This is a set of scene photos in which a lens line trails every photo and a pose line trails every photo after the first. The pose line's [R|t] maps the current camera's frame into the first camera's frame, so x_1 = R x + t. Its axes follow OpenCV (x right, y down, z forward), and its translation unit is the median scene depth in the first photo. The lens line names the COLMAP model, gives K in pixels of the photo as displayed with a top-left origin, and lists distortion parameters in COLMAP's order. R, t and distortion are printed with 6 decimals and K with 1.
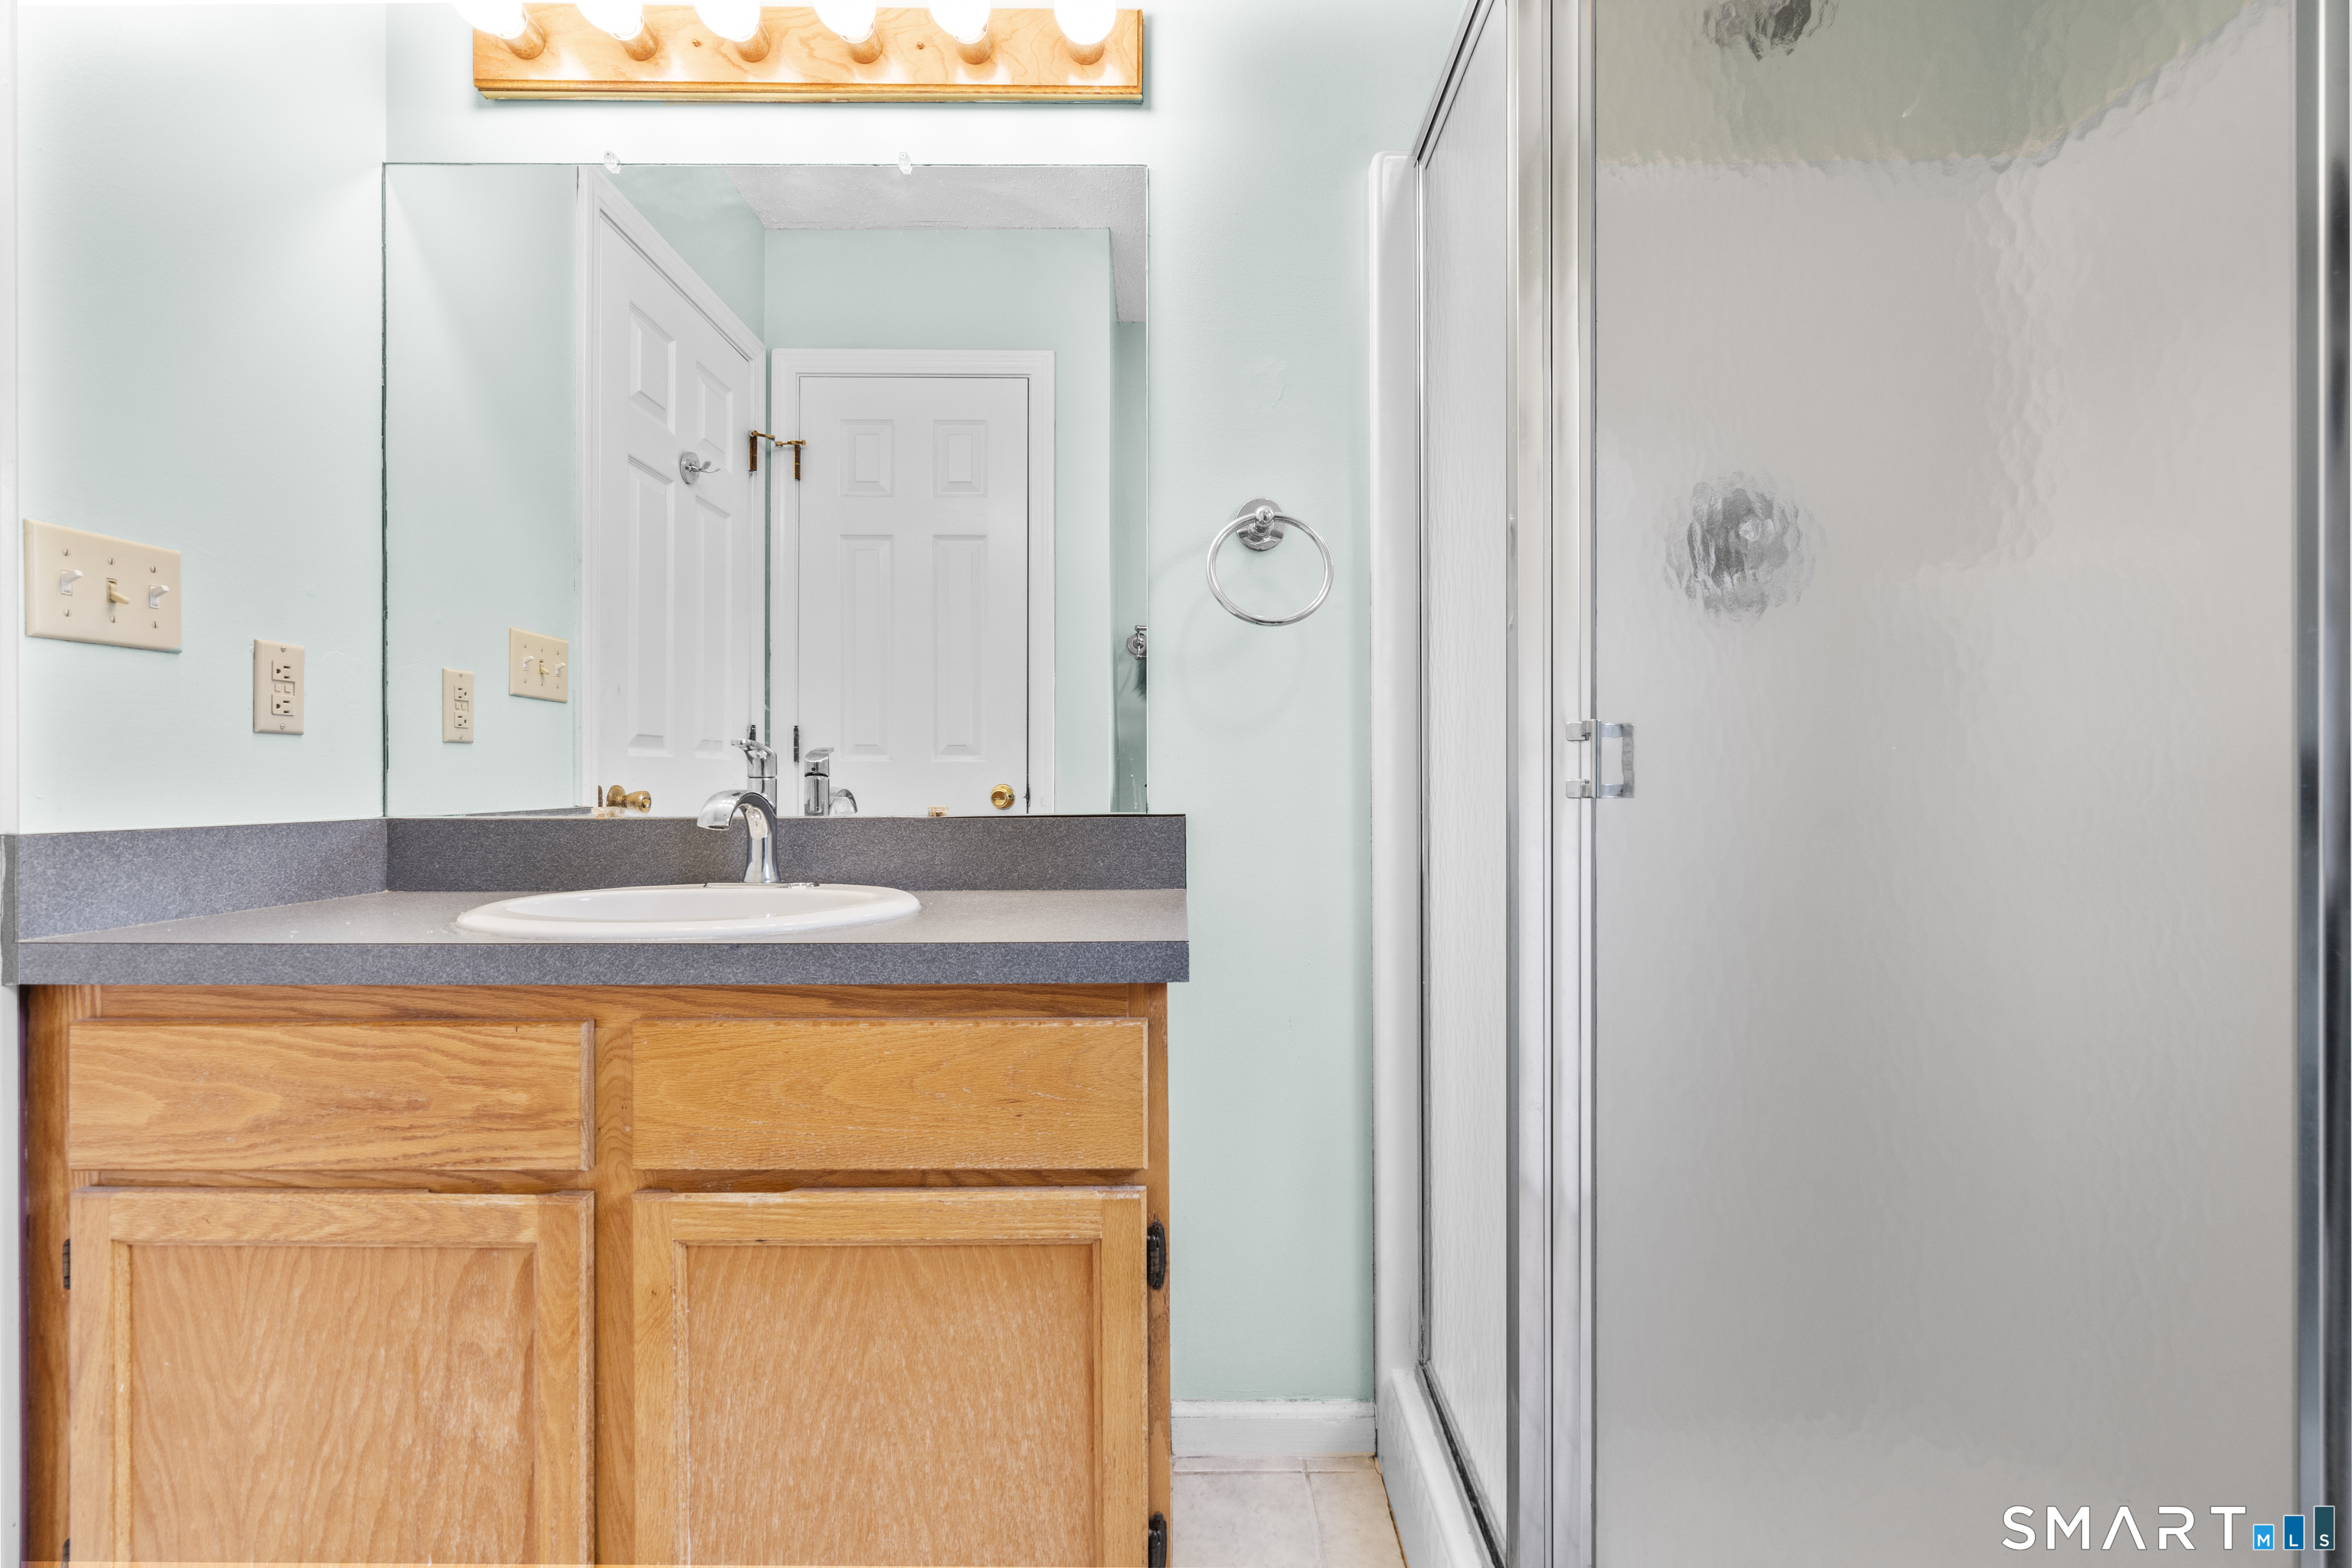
lens RADIAL K [[1072.5, 0, 1178.6], [0, 1072.5, 778.3], [0, 0, 1]] dist [-0.003199, 0.000039]
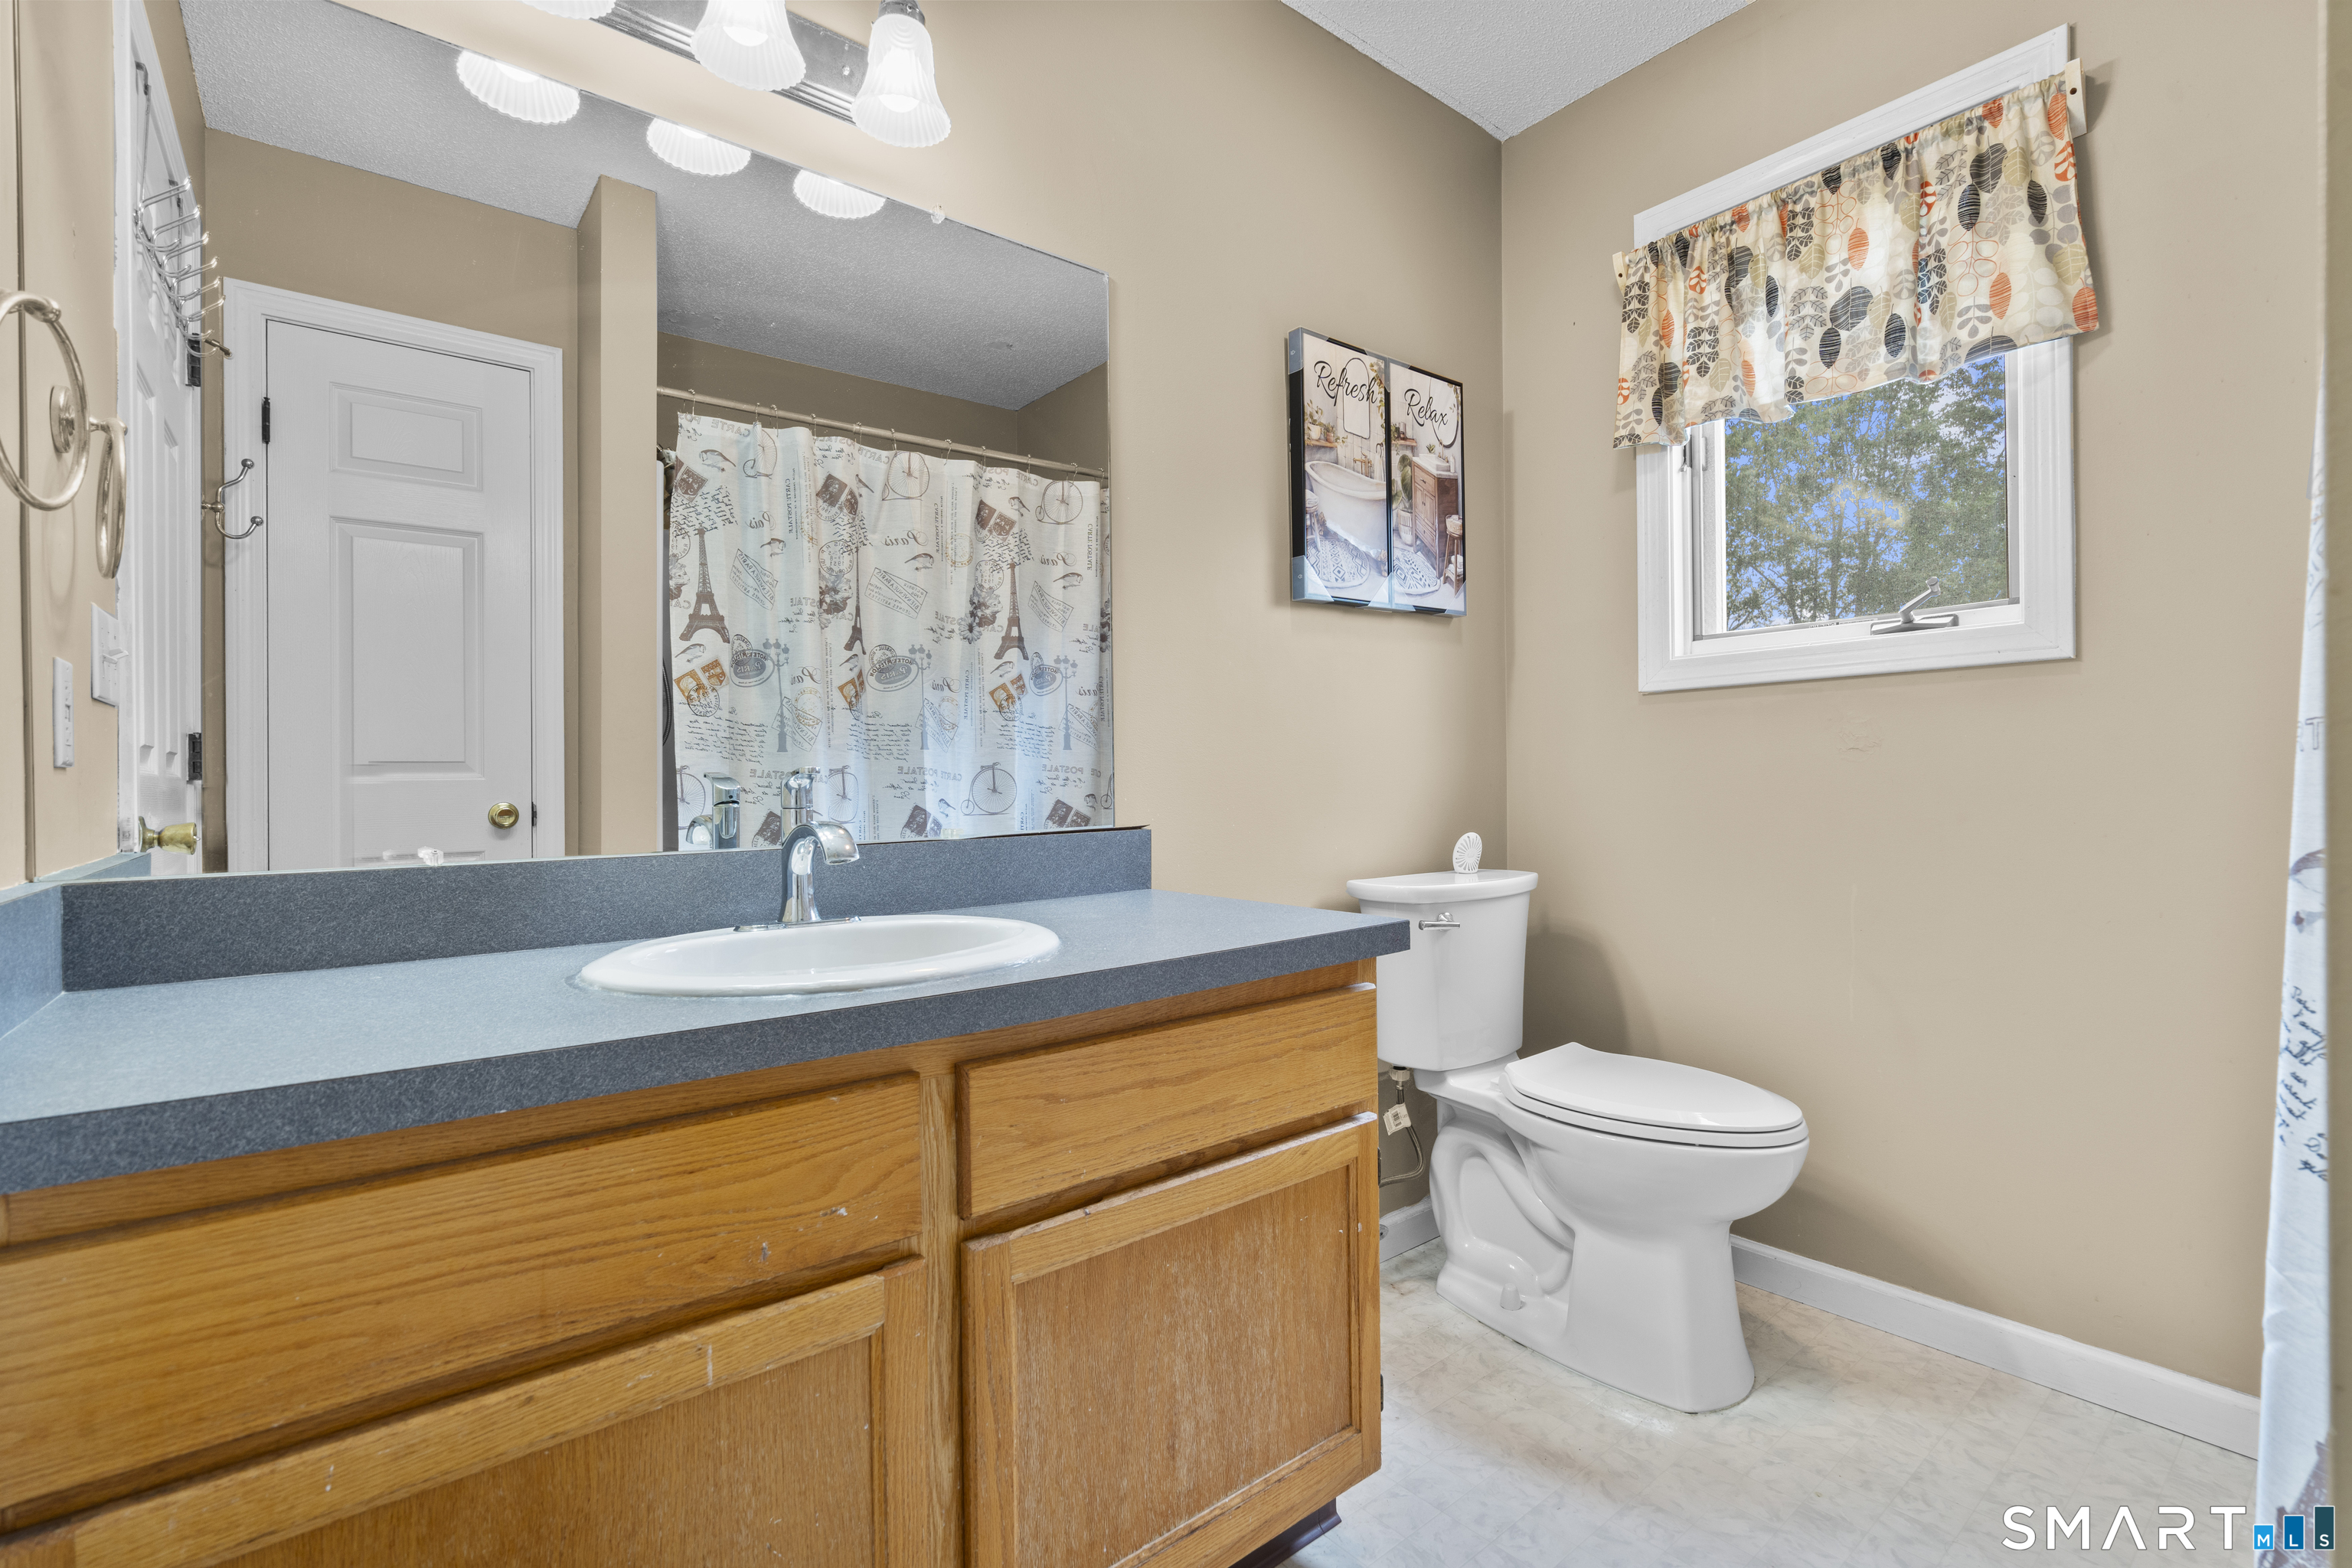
lens RADIAL K [[1072.5, 0, 1176.8], [0, 1072.5, 781.7], [0, 0, 1]] dist [-0.003199, 0.000039]
pose [[0.782570, -0.017726, 0.622310, -0.699526], [0.027073, 0.999618, -0.005572, -0.005780], [-0.621974, 0.021208, 0.782751, 0.106750]]
